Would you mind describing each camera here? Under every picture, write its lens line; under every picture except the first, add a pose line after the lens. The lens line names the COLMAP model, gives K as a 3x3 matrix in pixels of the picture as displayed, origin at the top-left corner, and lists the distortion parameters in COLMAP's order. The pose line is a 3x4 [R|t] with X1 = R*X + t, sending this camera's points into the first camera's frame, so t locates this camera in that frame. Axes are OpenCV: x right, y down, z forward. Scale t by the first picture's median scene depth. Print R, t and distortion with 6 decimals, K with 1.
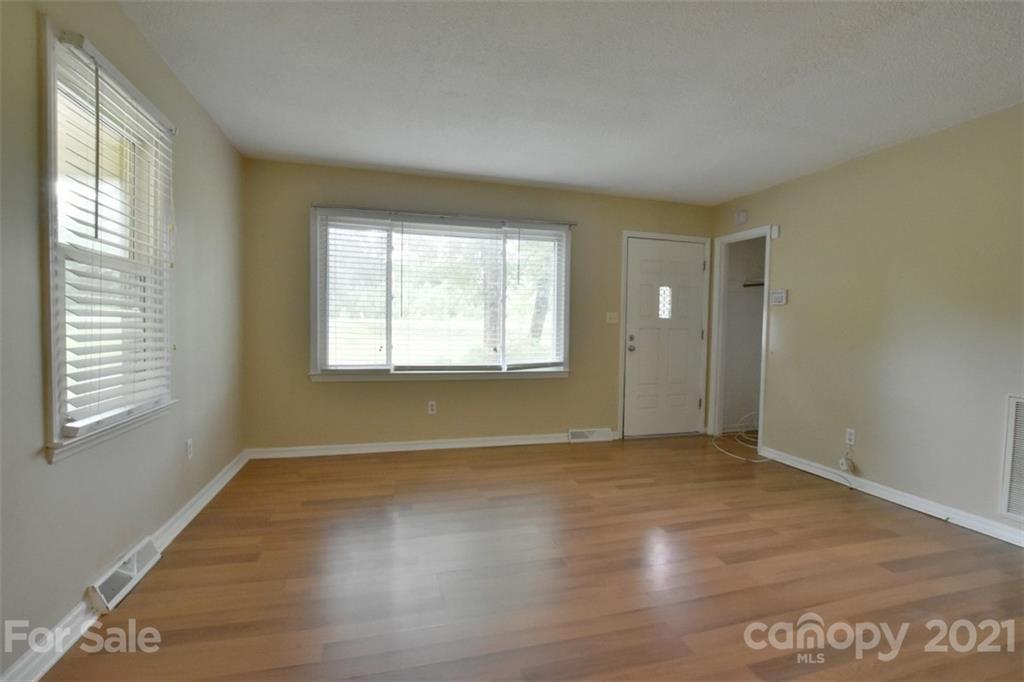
lens RADIAL K [[469.0, 0, 517.0], [0, 469.0, 343.4], [0, 0, 1]] dist [-0.012088, 0.000126]
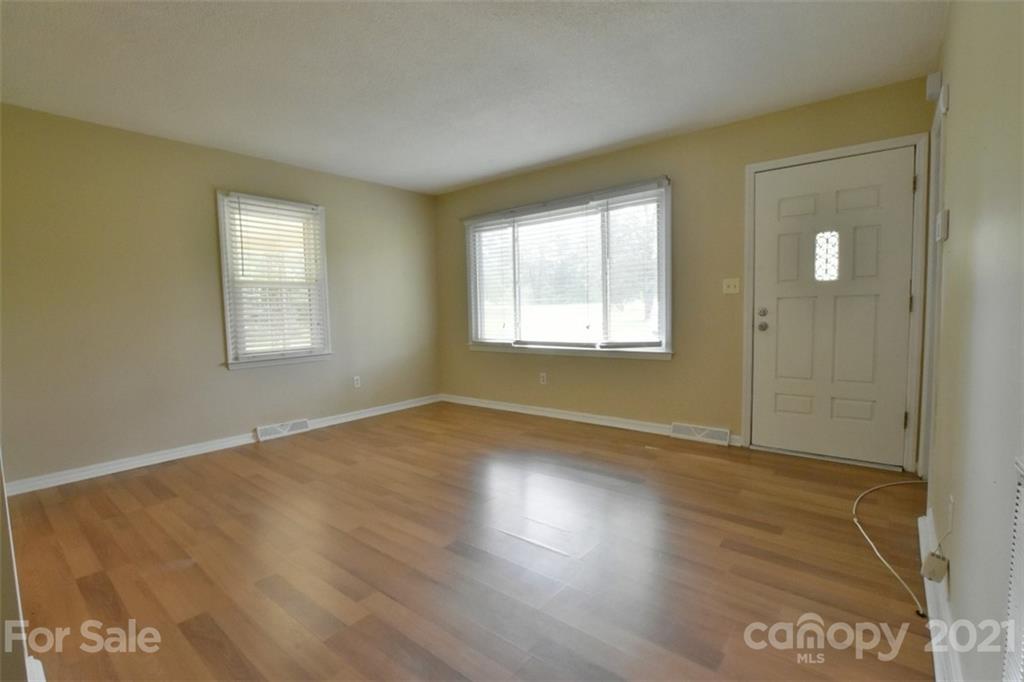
lens RADIAL K [[469.0, 0, 515.5], [0, 469.0, 344.3], [0, 0, 1]] dist [-0.012088, 0.000126]
pose [[0.574135, 0.032581, -0.818112, 0.650944], [0.001310, 0.999170, 0.040711, 0.008816], [0.818760, -0.024445, 0.573616, 0.288282]]
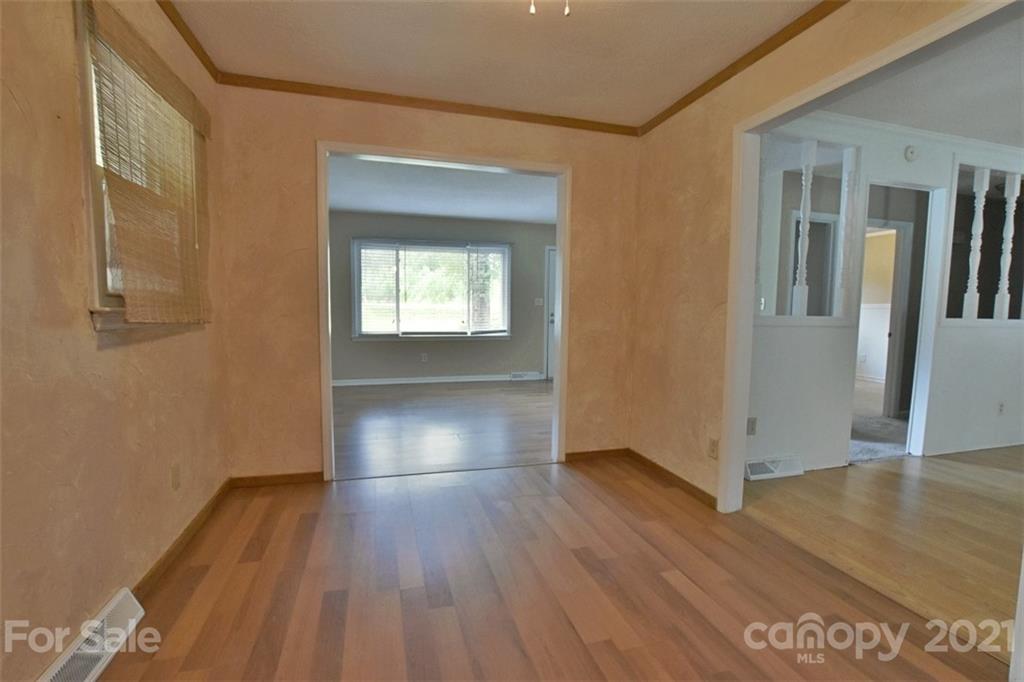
lens RADIAL K [[469.0, 0, 511.7], [0, 469.0, 342.6], [0, 0, 1]] dist [-0.012088, 0.000126]
pose [[0.999733, -0.003882, -0.022759, 0.152420], [0.004834, 0.999110, 0.041904, 0.016184], [0.022576, -0.042003, 0.998862, -0.598140]]
